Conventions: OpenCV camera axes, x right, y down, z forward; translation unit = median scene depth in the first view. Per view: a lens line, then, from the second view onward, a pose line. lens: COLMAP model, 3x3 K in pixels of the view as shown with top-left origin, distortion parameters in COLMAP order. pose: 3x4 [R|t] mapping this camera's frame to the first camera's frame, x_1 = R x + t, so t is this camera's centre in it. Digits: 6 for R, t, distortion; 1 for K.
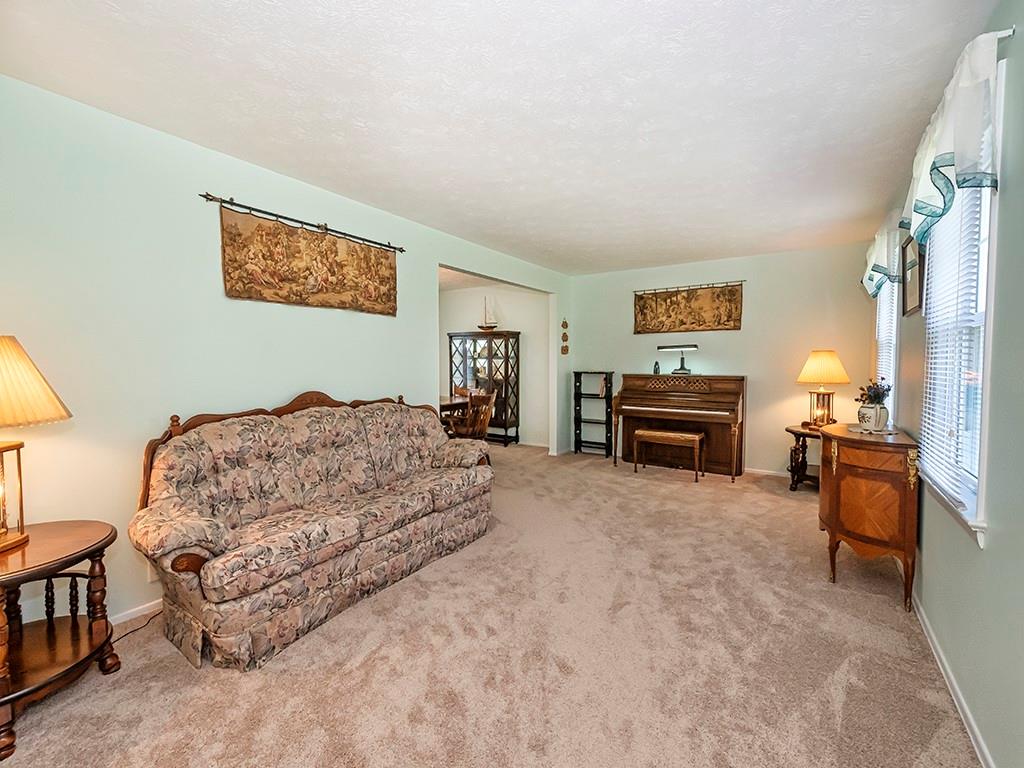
lens RADIAL K [[443.9, 0, 511.3], [0, 443.9, 382.0], [0, 0, 1]] dist [-0.001029, -0.000156]
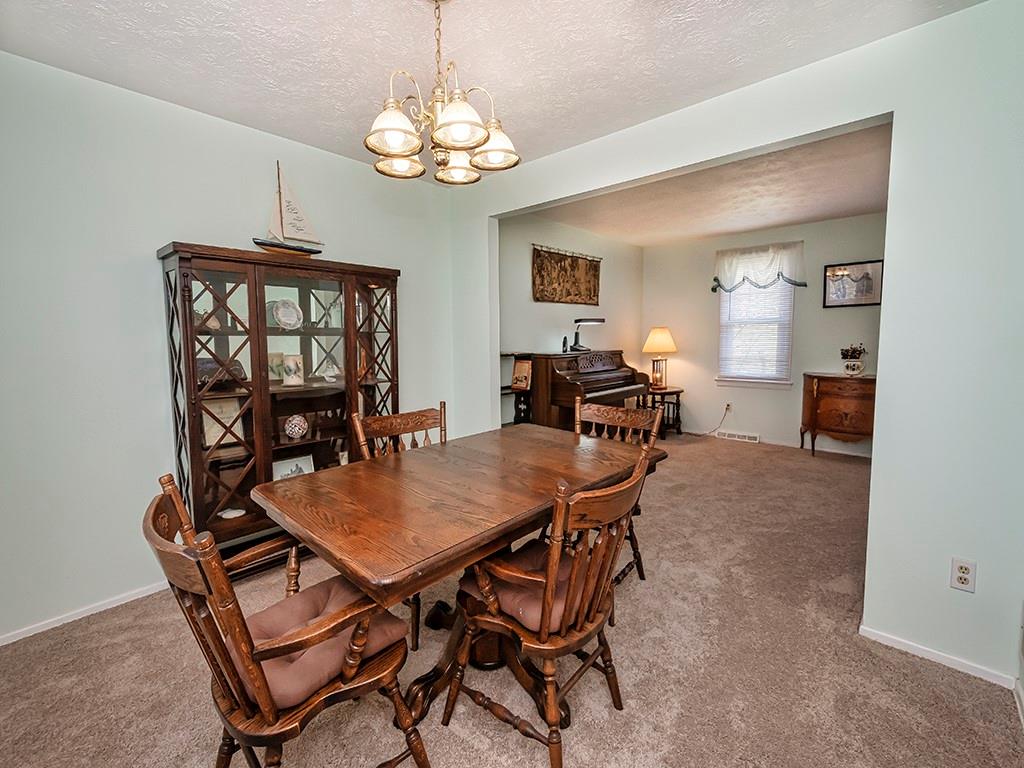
lens RADIAL K [[443.9, 0, 513.9], [0, 443.9, 375.8], [0, 0, 1]] dist [-0.001029, -0.000156]
pose [[0.154928, -0.094972, 0.983350, -0.495670], [0.050702, 0.994821, 0.088092, -0.051688], [-0.986624, 0.036209, 0.158941, 0.945833]]
